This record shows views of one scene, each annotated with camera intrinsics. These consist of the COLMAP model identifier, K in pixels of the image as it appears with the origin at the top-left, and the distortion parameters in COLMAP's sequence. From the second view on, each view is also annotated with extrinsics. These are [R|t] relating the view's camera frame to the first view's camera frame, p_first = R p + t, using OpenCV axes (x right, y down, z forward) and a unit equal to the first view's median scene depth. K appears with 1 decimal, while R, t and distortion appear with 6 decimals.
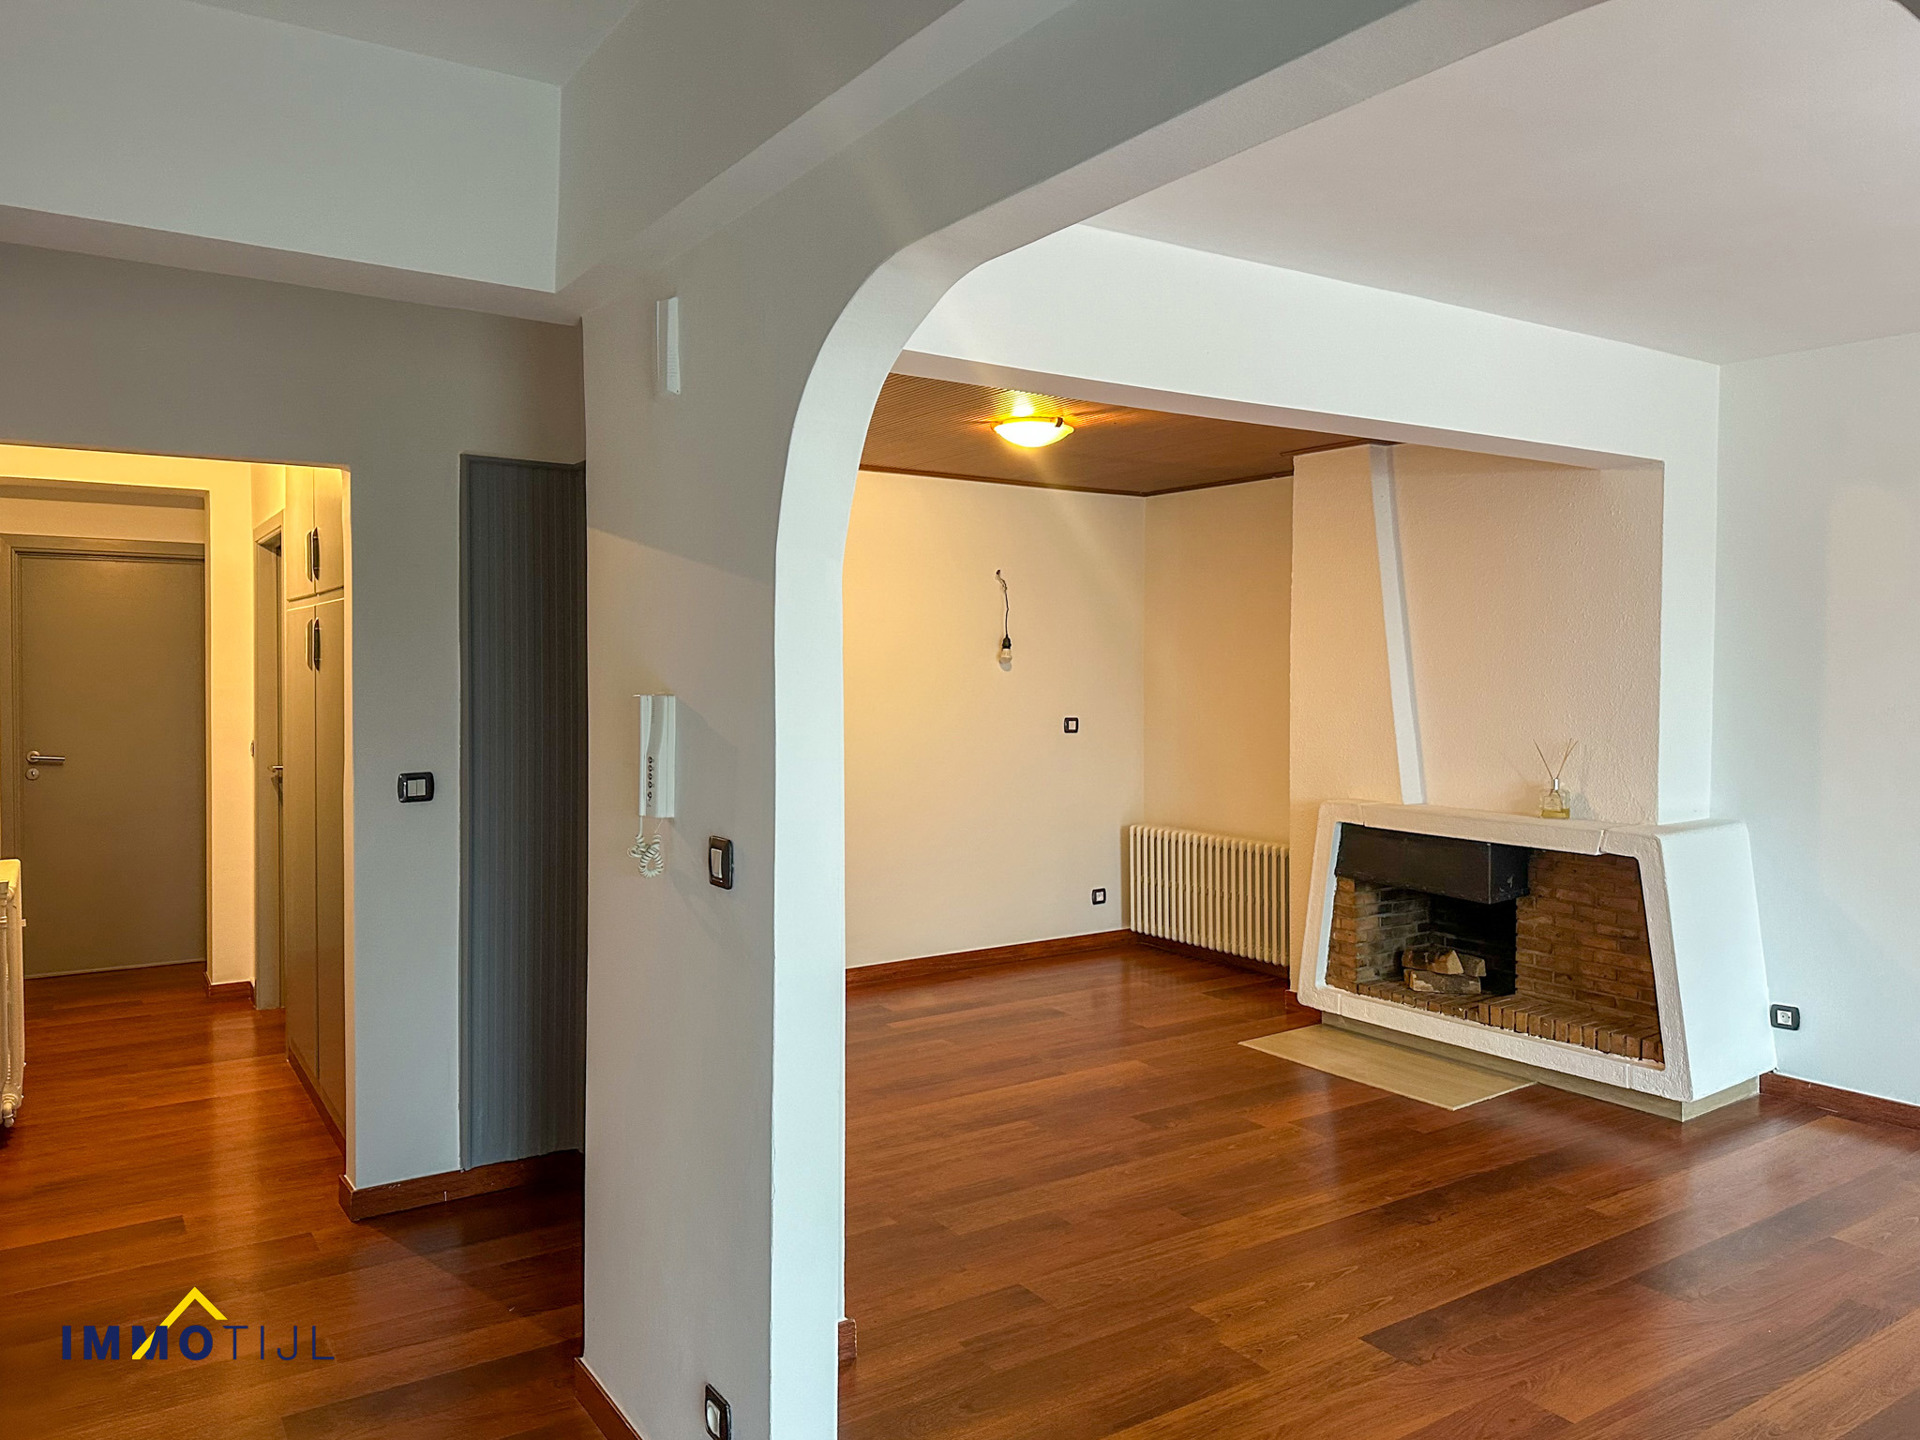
lens RADIAL K [[1362.8, 0, 940.2], [0, 1362.8, 678.4], [0, 0, 1]] dist [0.150033, -0.223317]
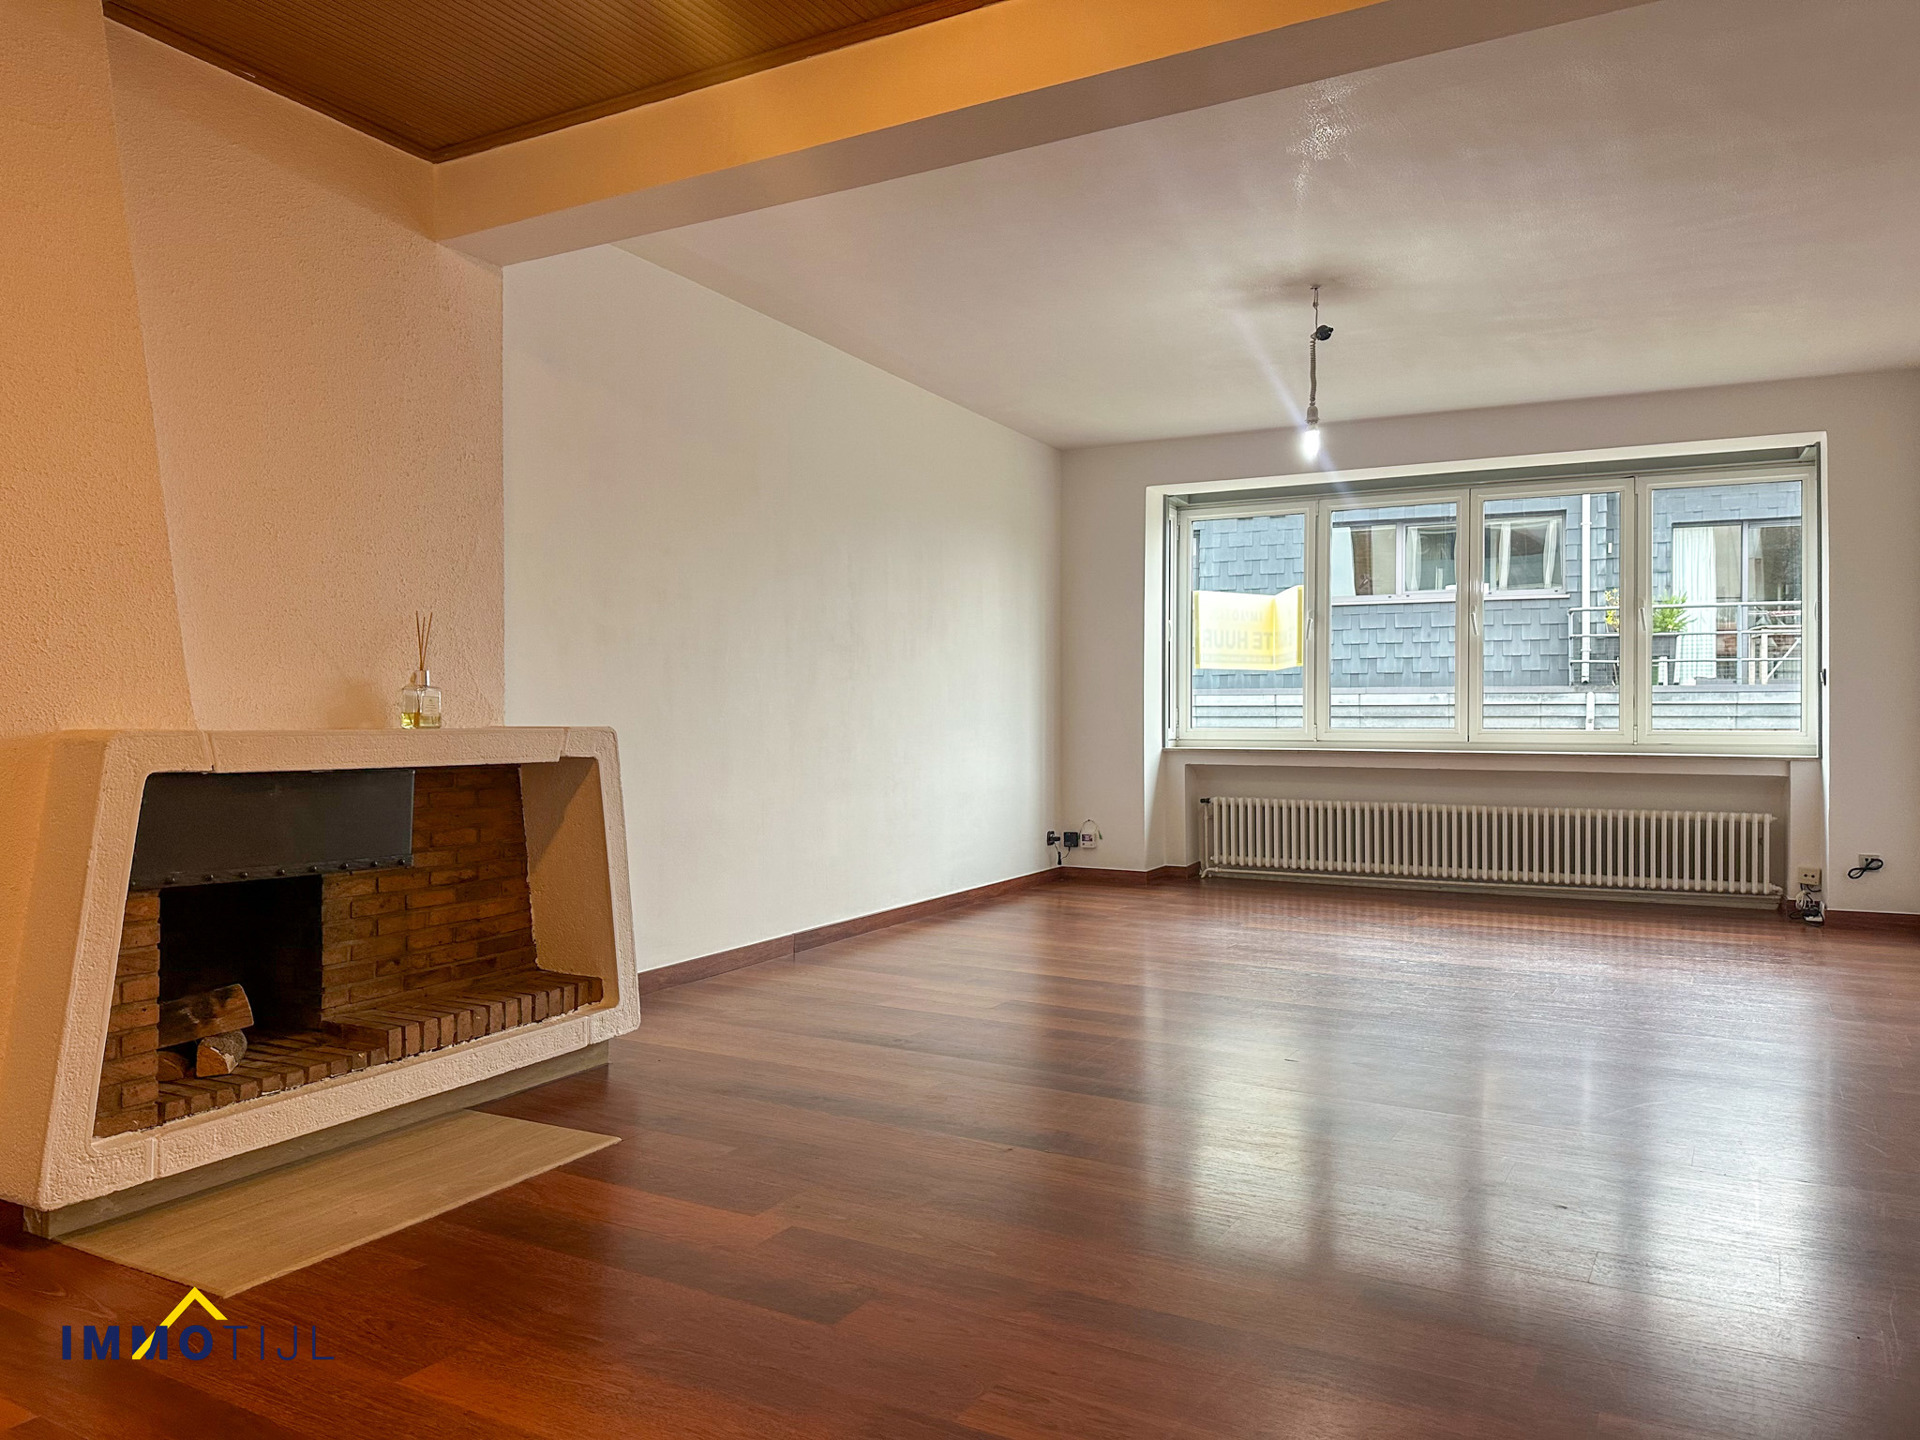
lens RADIAL K [[1362.8, 0, 940.2], [0, 1362.8, 678.4], [0, 0, 1]] dist [0.150033, -0.223317]
pose [[-0.447453, 0.029044, 0.893836, -0.286890], [0.011404, 0.999577, -0.026771, 0.096368], [-0.894235, -0.001786, -0.447595, 1.070126]]
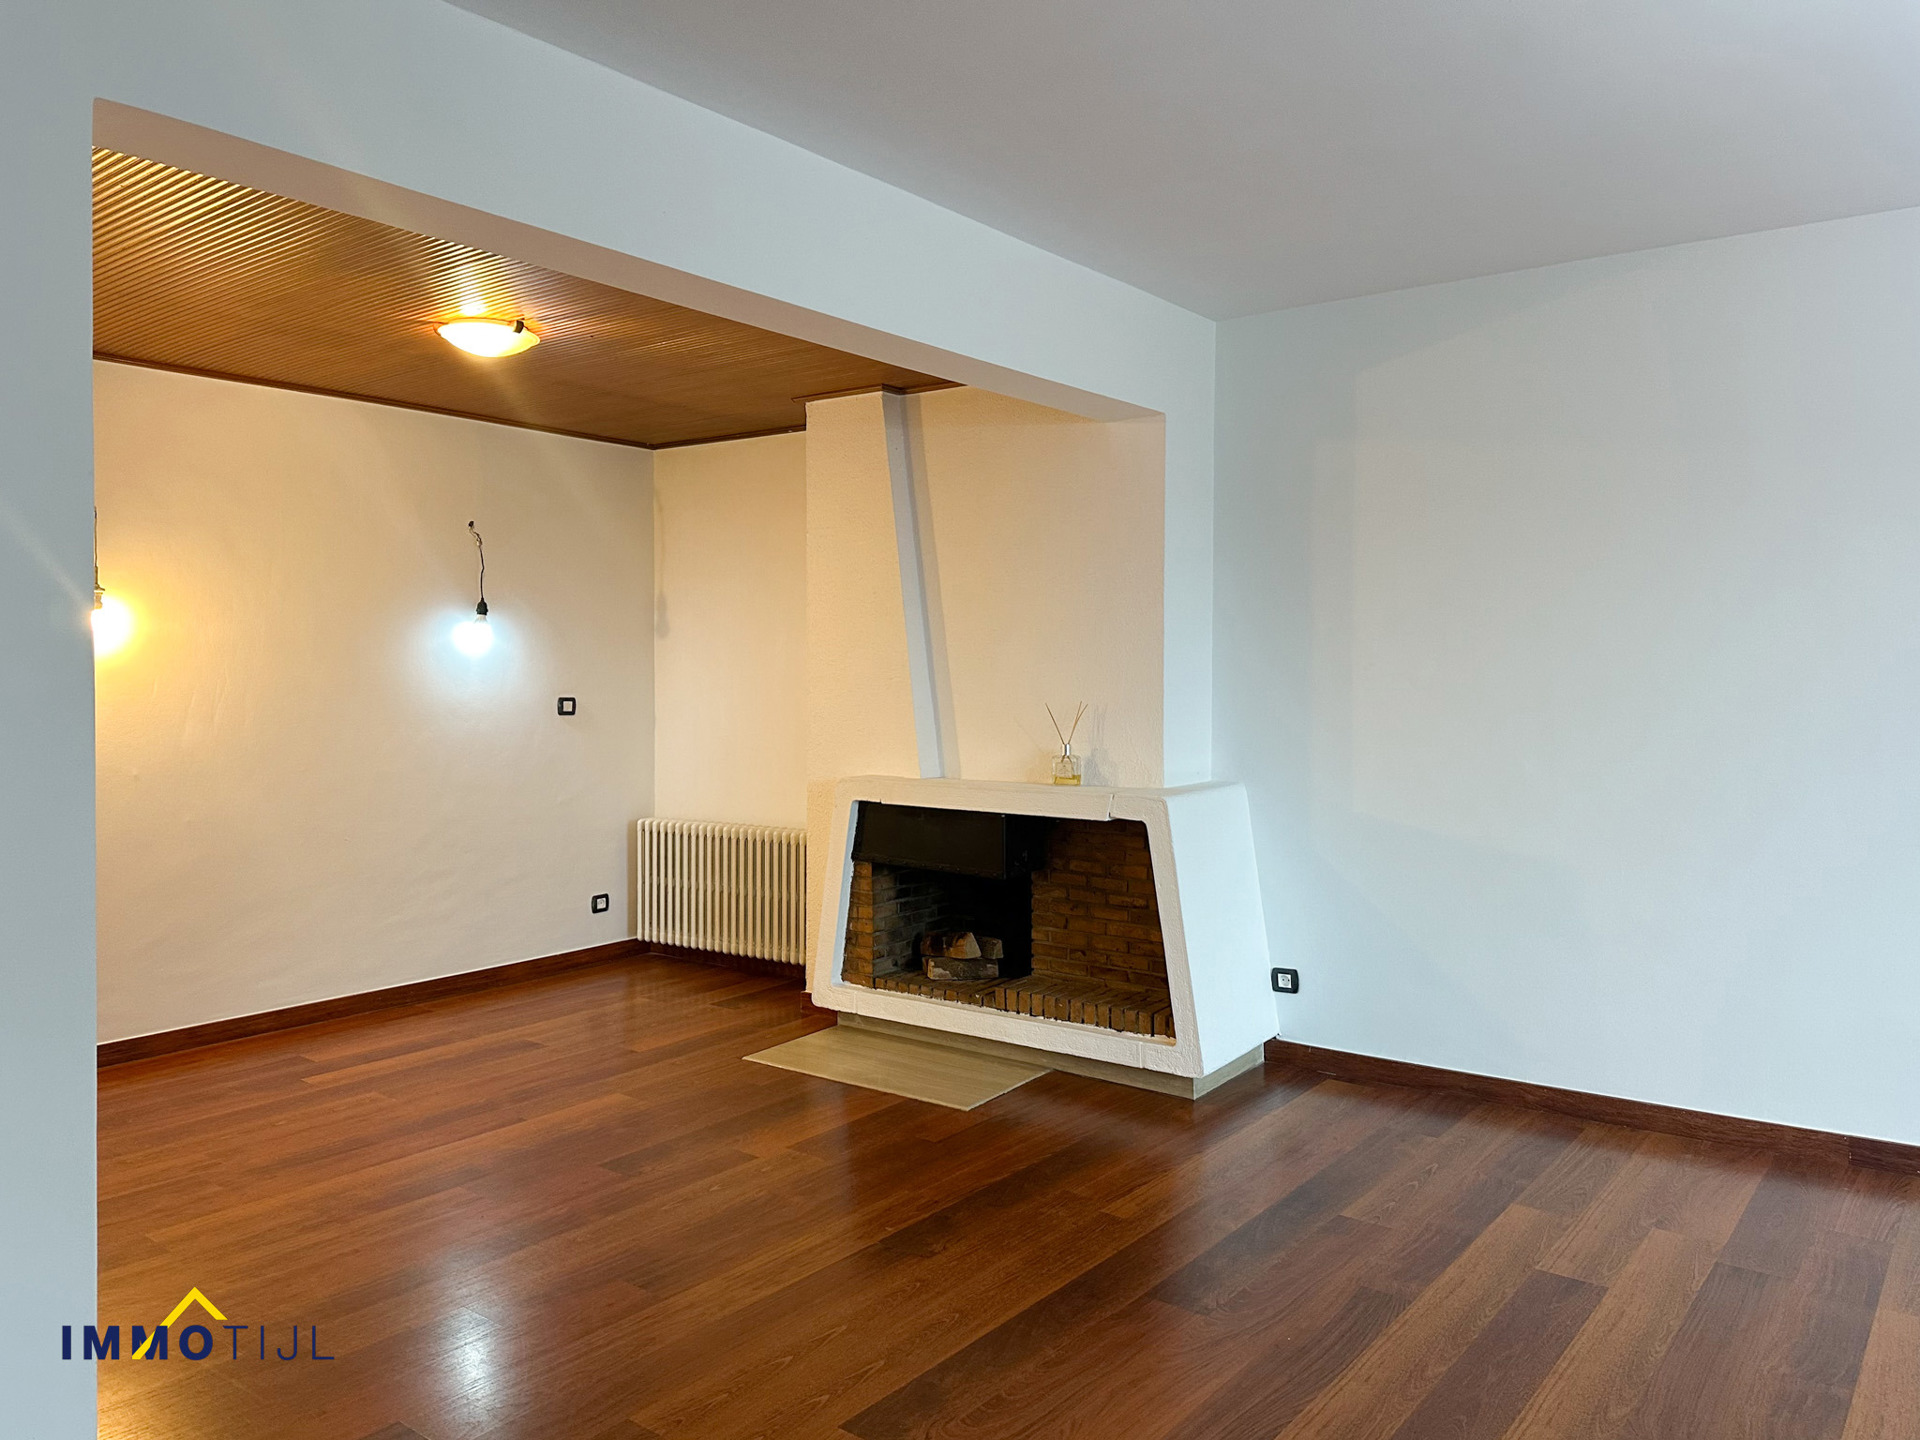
lens RADIAL K [[1362.8, 0, 940.2], [0, 1362.8, 678.4], [0, 0, 1]] dist [0.150033, -0.223317]
pose [[0.950044, -0.003493, 0.312097, 0.068017], [0.005998, 0.999957, -0.007068, 0.033721], [-0.312059, 0.008587, 0.950024, 0.142051]]
